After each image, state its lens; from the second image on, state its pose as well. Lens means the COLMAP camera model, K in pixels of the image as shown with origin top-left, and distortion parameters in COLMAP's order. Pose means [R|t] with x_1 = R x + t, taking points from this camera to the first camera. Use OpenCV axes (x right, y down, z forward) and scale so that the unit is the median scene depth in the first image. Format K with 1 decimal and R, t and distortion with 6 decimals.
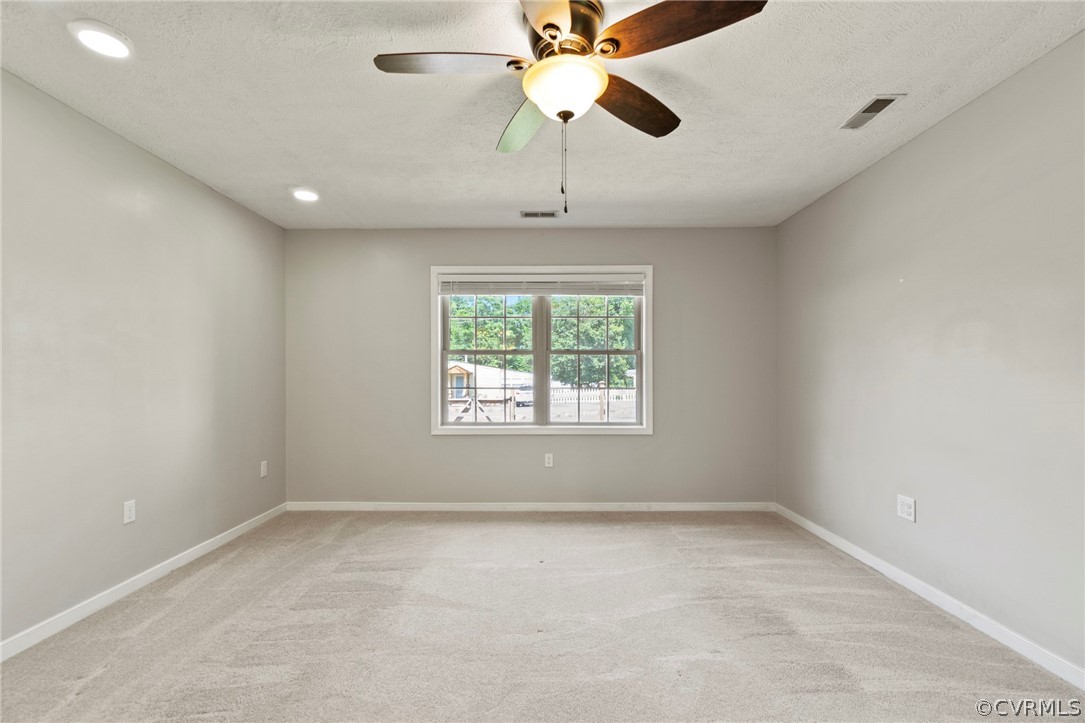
lens RADIAL K [[470.9, 0, 519.4], [0, 470.9, 379.6], [0, 0, 1]] dist [0.001040, 0.000531]
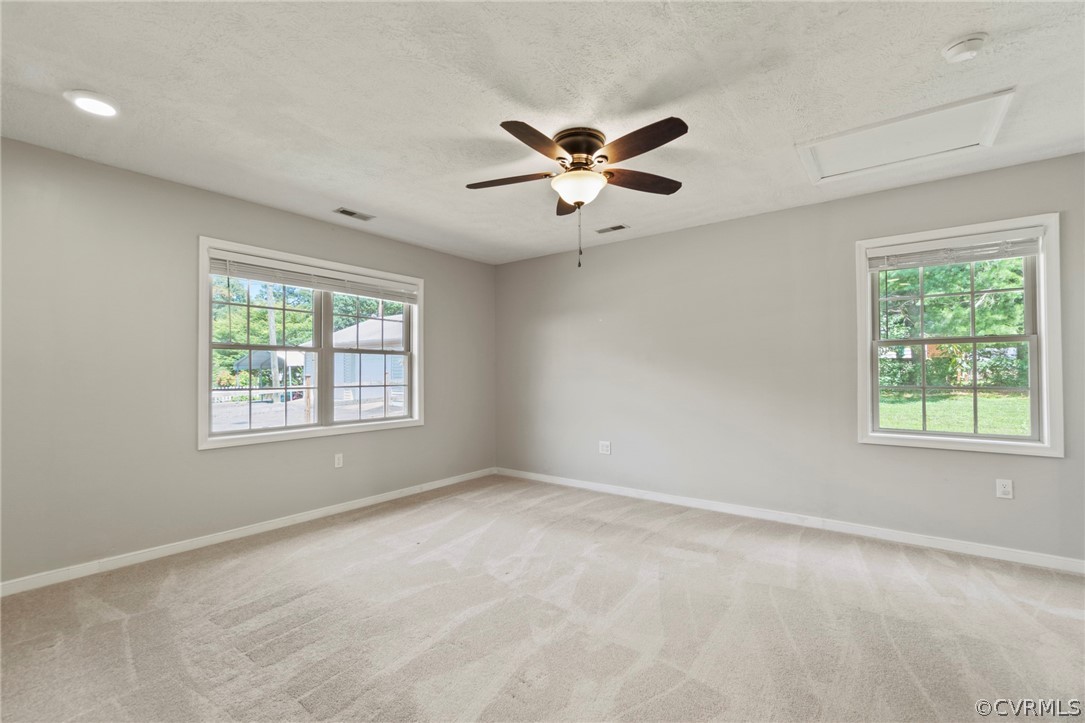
lens RADIAL K [[470.9, 0, 536.3], [0, 470.9, 366.0], [0, 0, 1]] dist [0.001040, 0.000531]
pose [[0.604538, 0.011601, 0.796492, -0.532618], [0.009041, 0.999730, -0.021423, -0.000336], [-0.796525, 0.020152, 0.604270, 0.087179]]
